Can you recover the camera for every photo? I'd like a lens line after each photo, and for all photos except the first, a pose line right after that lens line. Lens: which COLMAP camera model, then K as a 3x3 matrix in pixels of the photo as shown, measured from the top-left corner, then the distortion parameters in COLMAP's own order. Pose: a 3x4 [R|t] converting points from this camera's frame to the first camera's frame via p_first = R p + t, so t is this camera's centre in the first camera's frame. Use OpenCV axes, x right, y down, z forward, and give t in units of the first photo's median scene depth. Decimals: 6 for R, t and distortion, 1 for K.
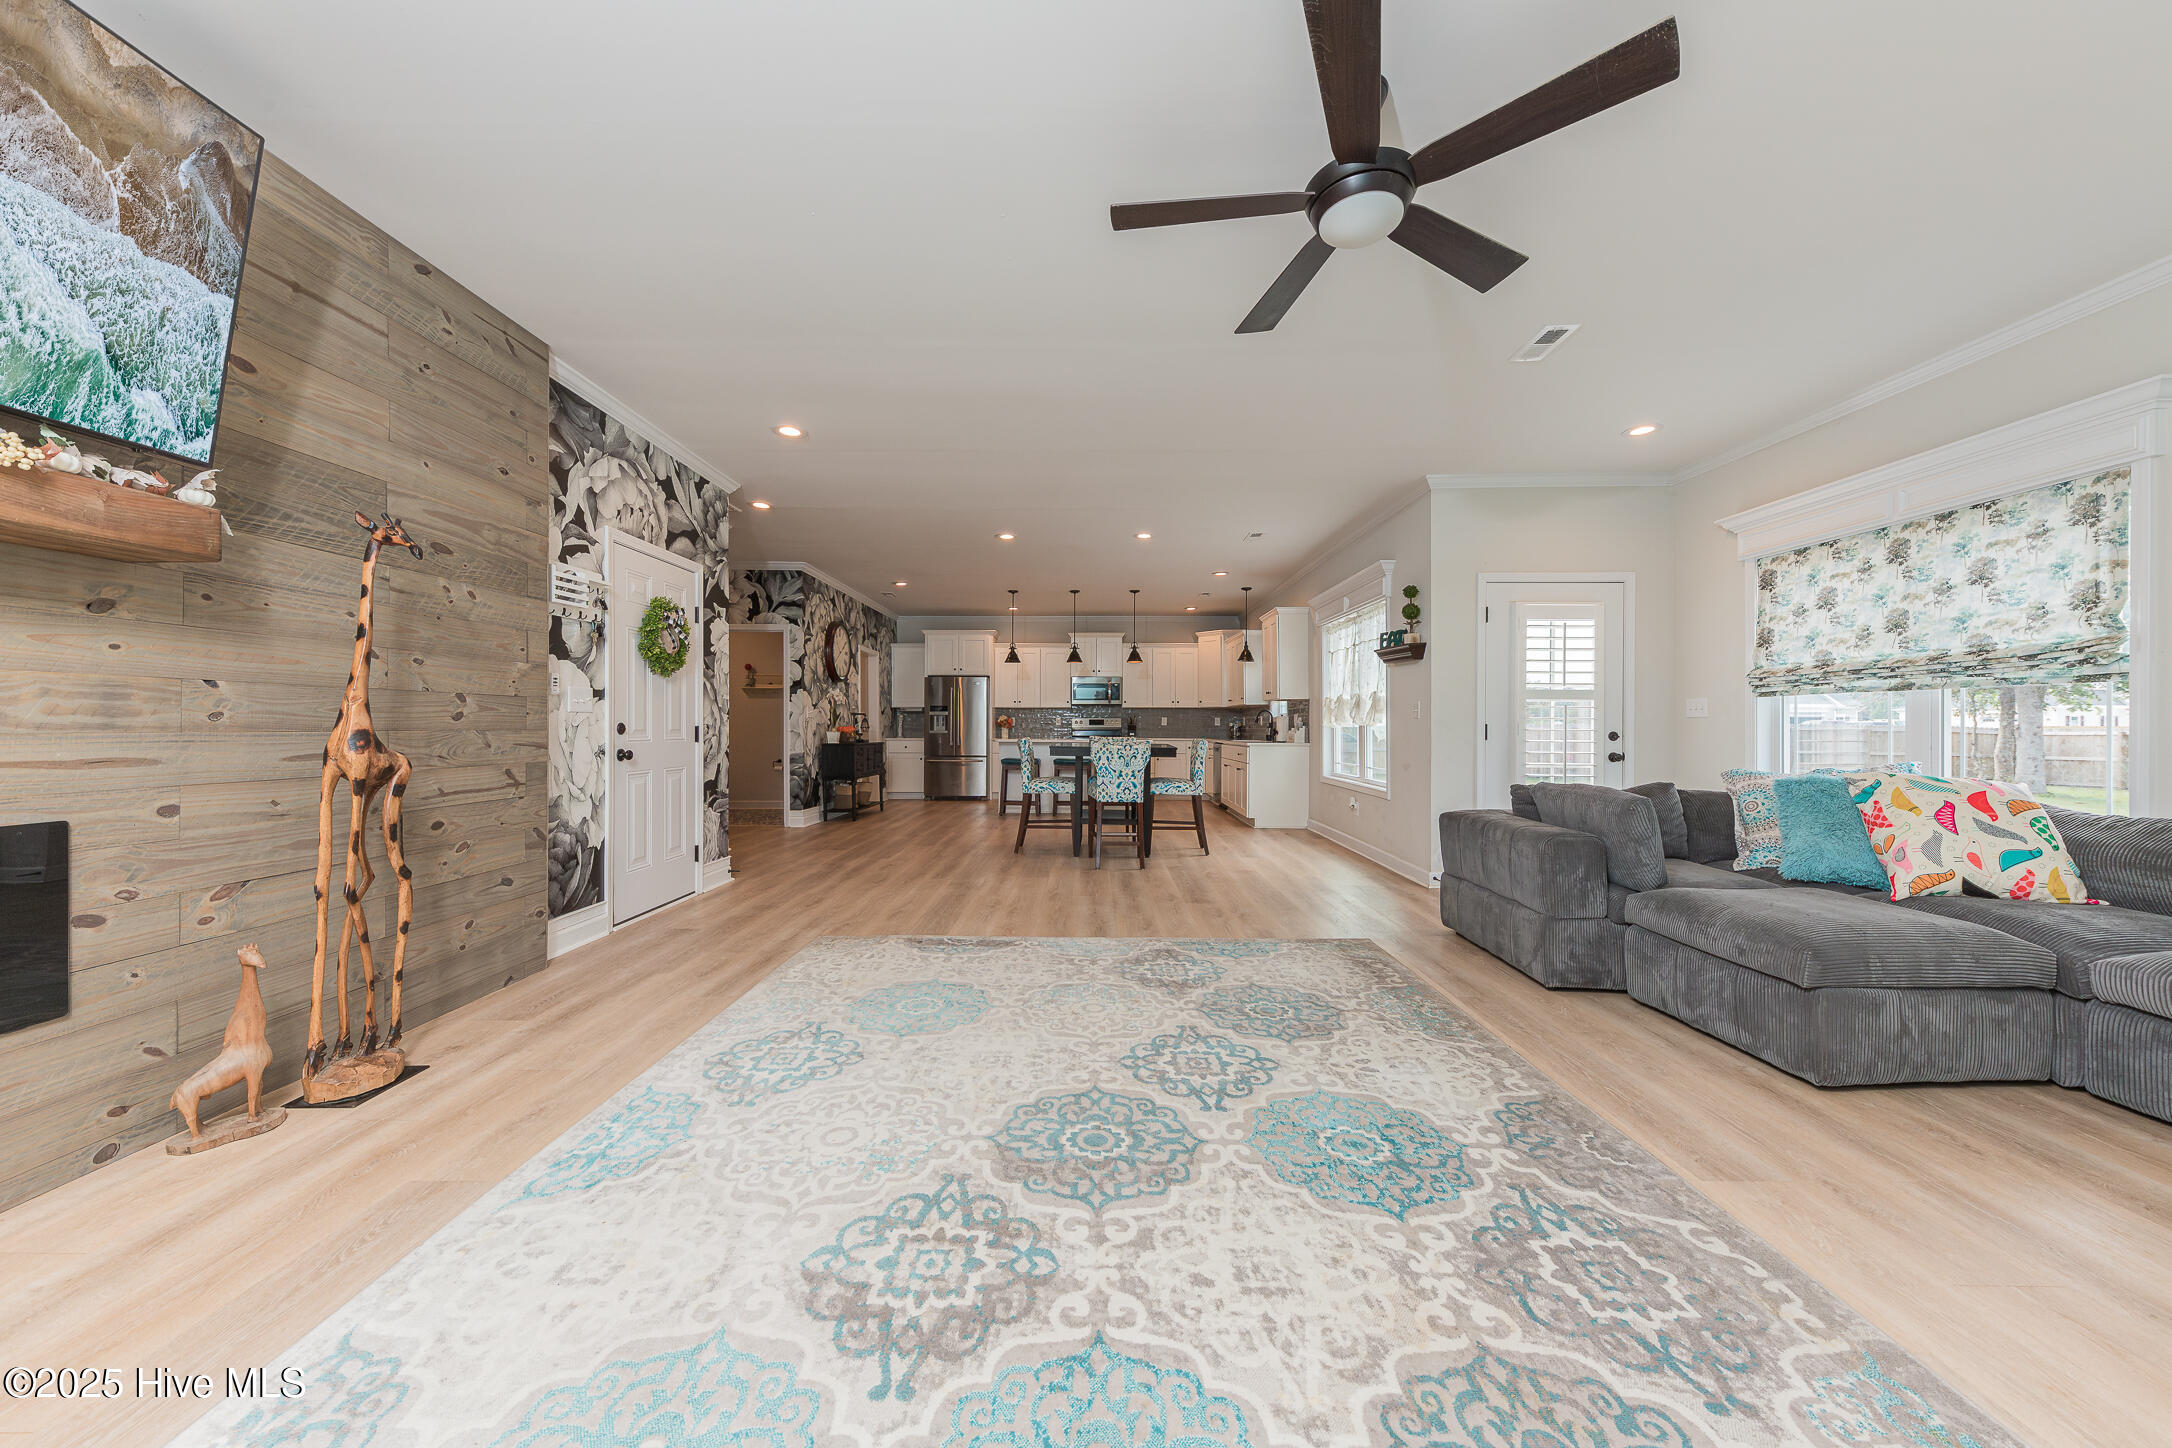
lens RADIAL K [[748.7, 0, 1104.8], [0, 748.7, 715.7], [0, 0, 1]] dist [0.009854, -0.003159]
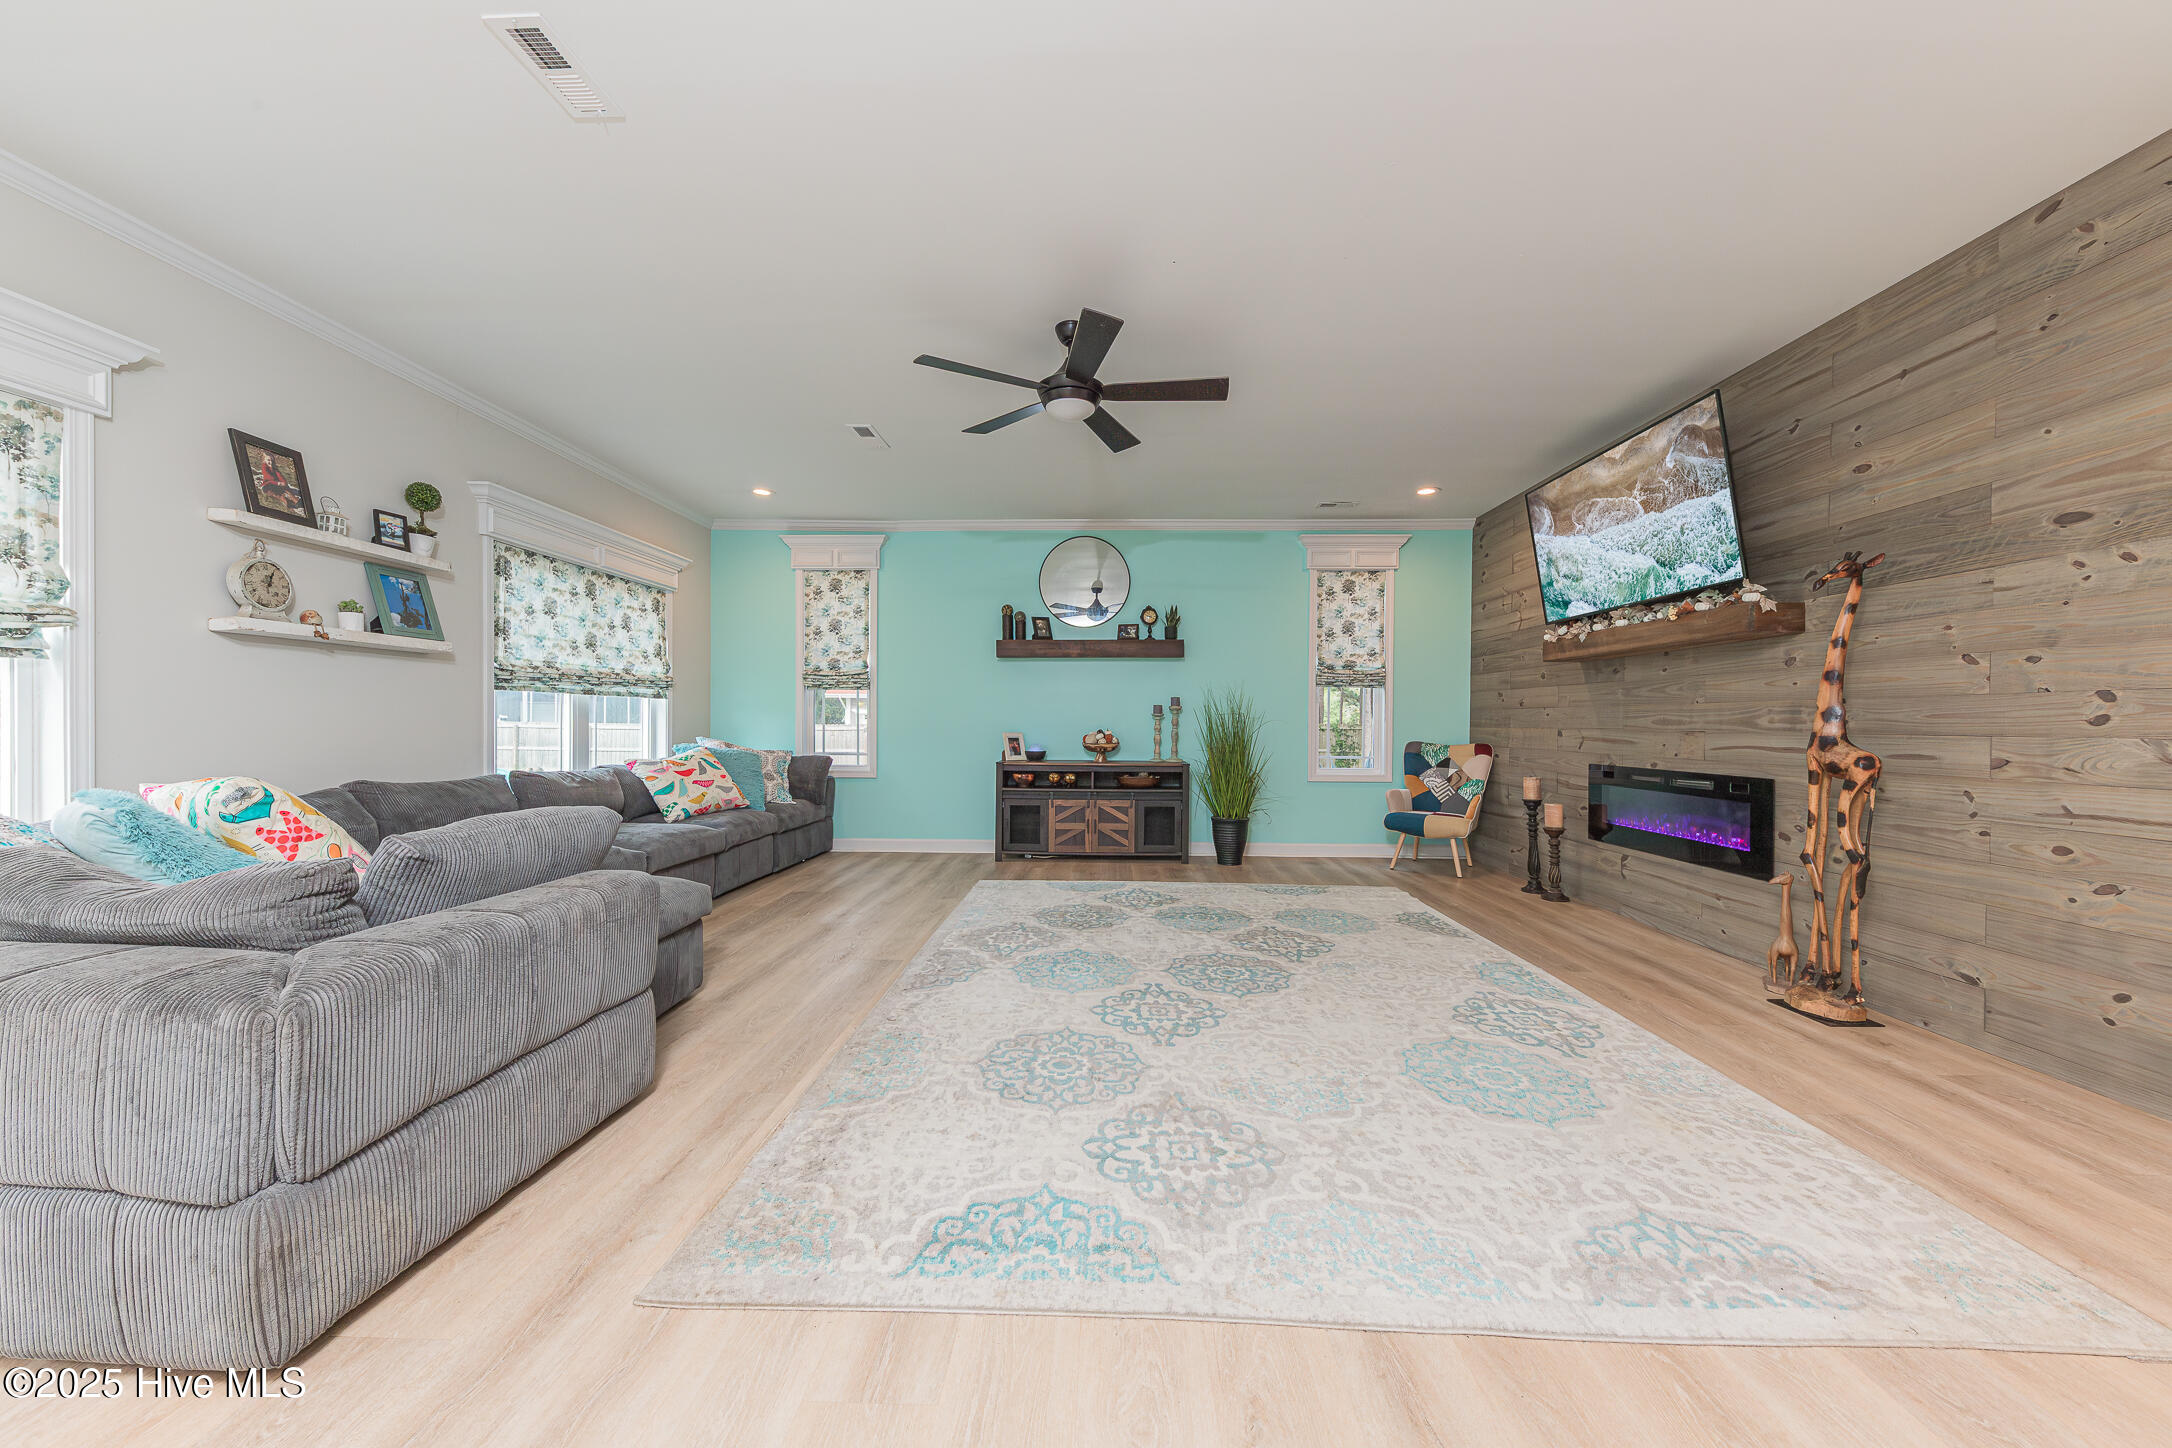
lens RADIAL K [[748.7, 0, 1085.1], [0, 748.7, 723.0], [0, 0, 1]] dist [0.009854, -0.003159]
pose [[-0.998692, -0.009611, 0.050219, 0.184009], [-0.010256, 0.999868, -0.012604, 0.028675], [-0.050091, -0.013102, -0.998659, 2.173355]]
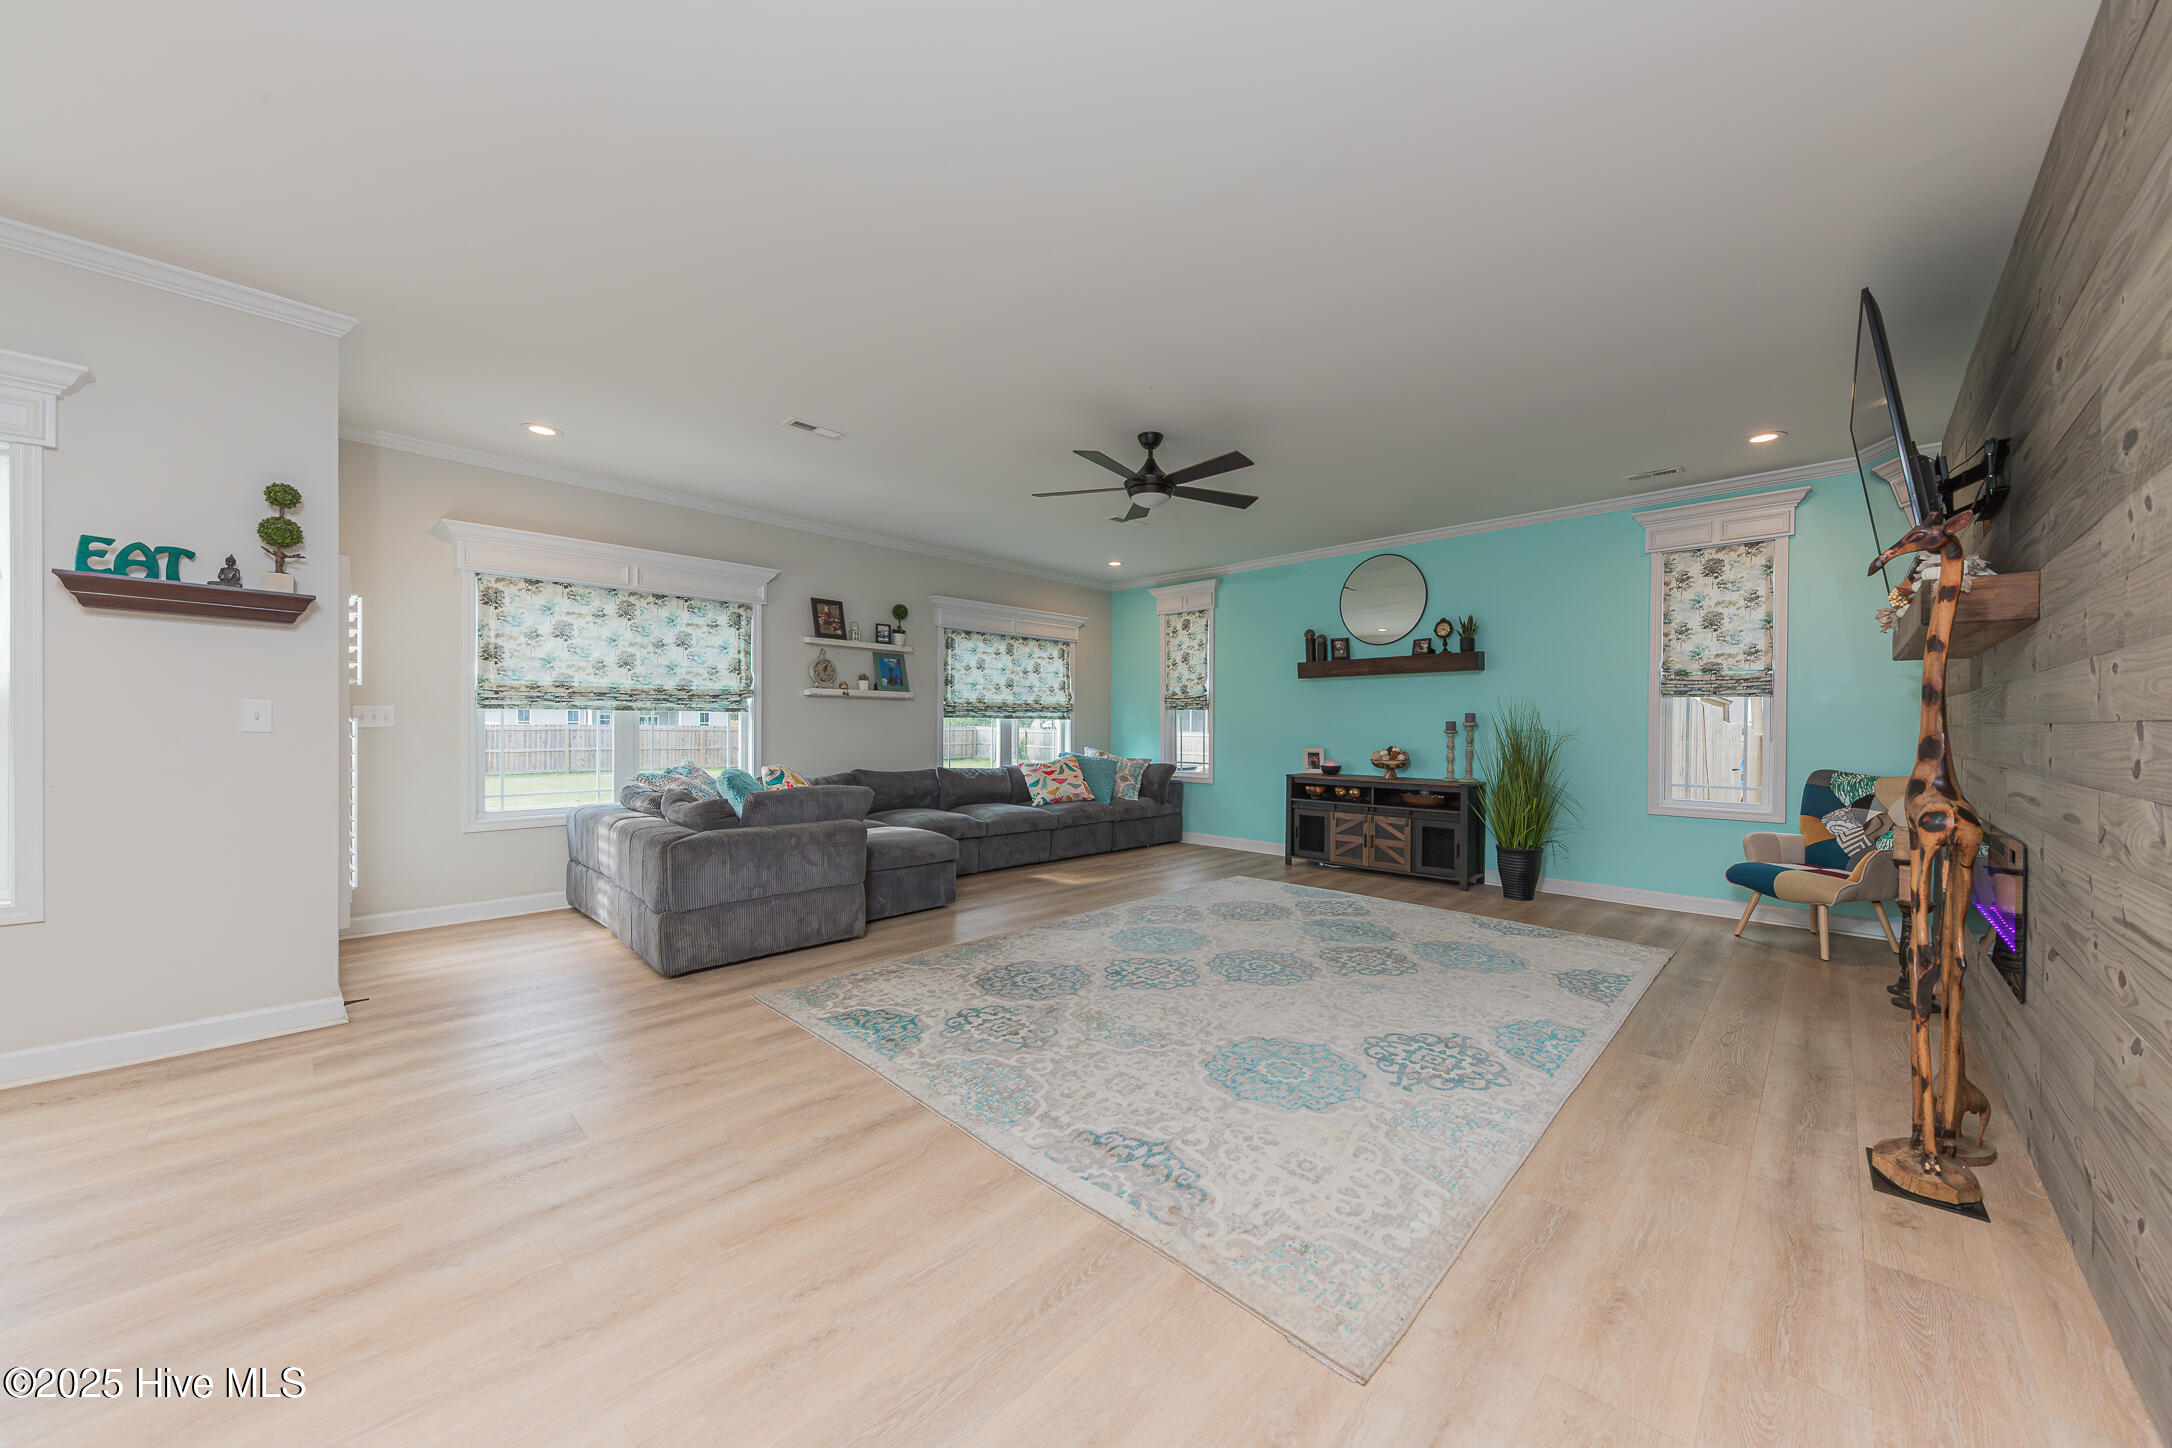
lens RADIAL K [[748.7, 0, 1104.6], [0, 748.7, 726.8], [0, 0, 1]] dist [0.009854, -0.003159]
pose [[-0.714283, -0.007604, 0.699816, -0.845770], [-0.017318, 0.999827, -0.006812, -0.014153], [-0.699643, -0.016985, -0.714291, 2.133029]]
